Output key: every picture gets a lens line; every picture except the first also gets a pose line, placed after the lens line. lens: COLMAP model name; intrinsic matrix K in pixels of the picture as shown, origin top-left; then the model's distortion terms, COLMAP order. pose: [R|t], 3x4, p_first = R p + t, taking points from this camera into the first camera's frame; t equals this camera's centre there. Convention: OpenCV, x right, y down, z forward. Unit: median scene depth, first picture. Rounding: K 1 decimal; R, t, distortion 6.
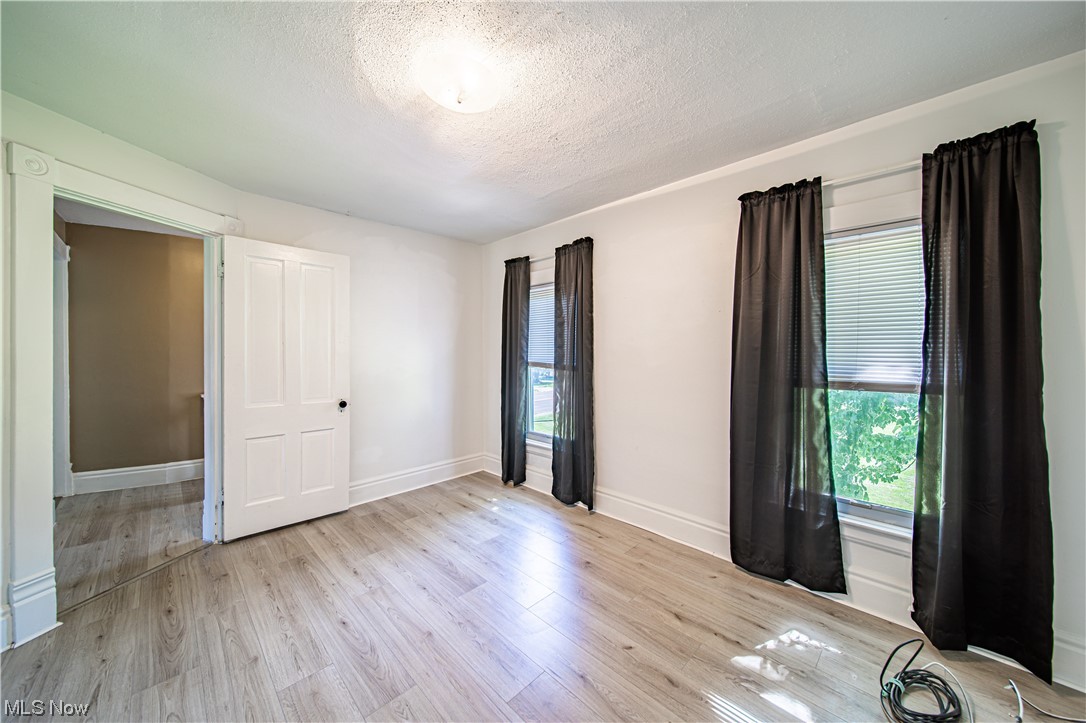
lens RADIAL K [[379.7, 0, 540.6], [0, 379.7, 355.0], [0, 0, 1]] dist [-0.001692, -0.000389]
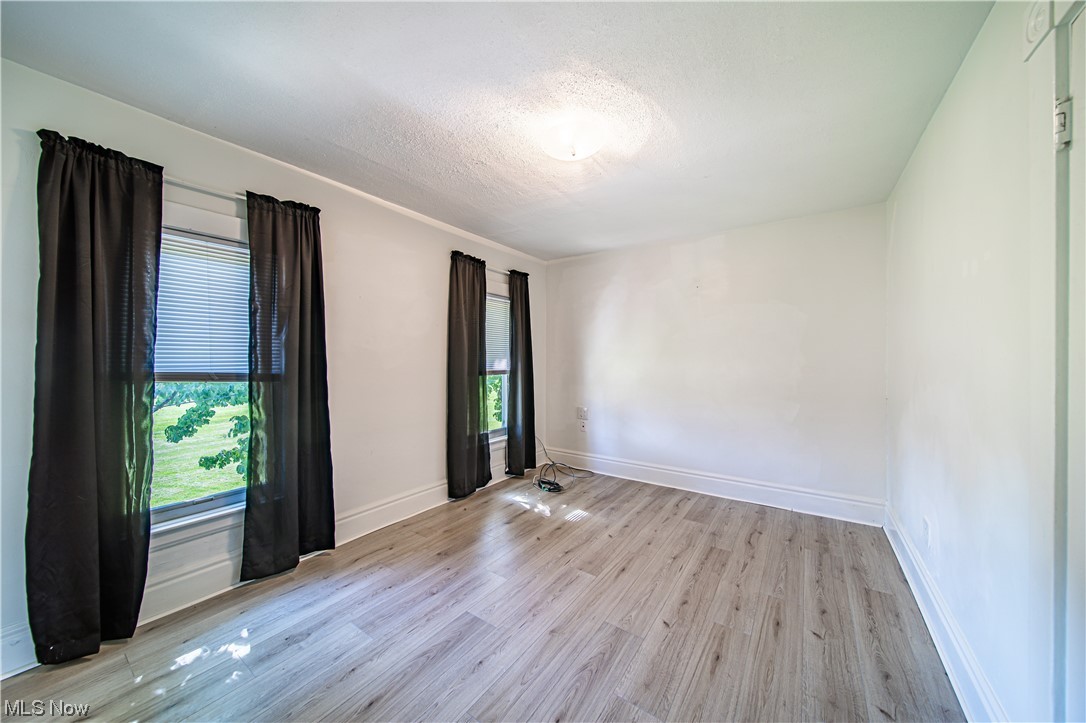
lens RADIAL K [[379.7, 0, 540.6], [0, 379.7, 355.0], [0, 0, 1]] dist [-0.001692, -0.000389]
pose [[-0.174670, 0.004981, 0.984614, -0.959625], [0.006282, 0.999972, -0.003945, -0.000873], [-0.984607, 0.005496, -0.174696, 0.895588]]
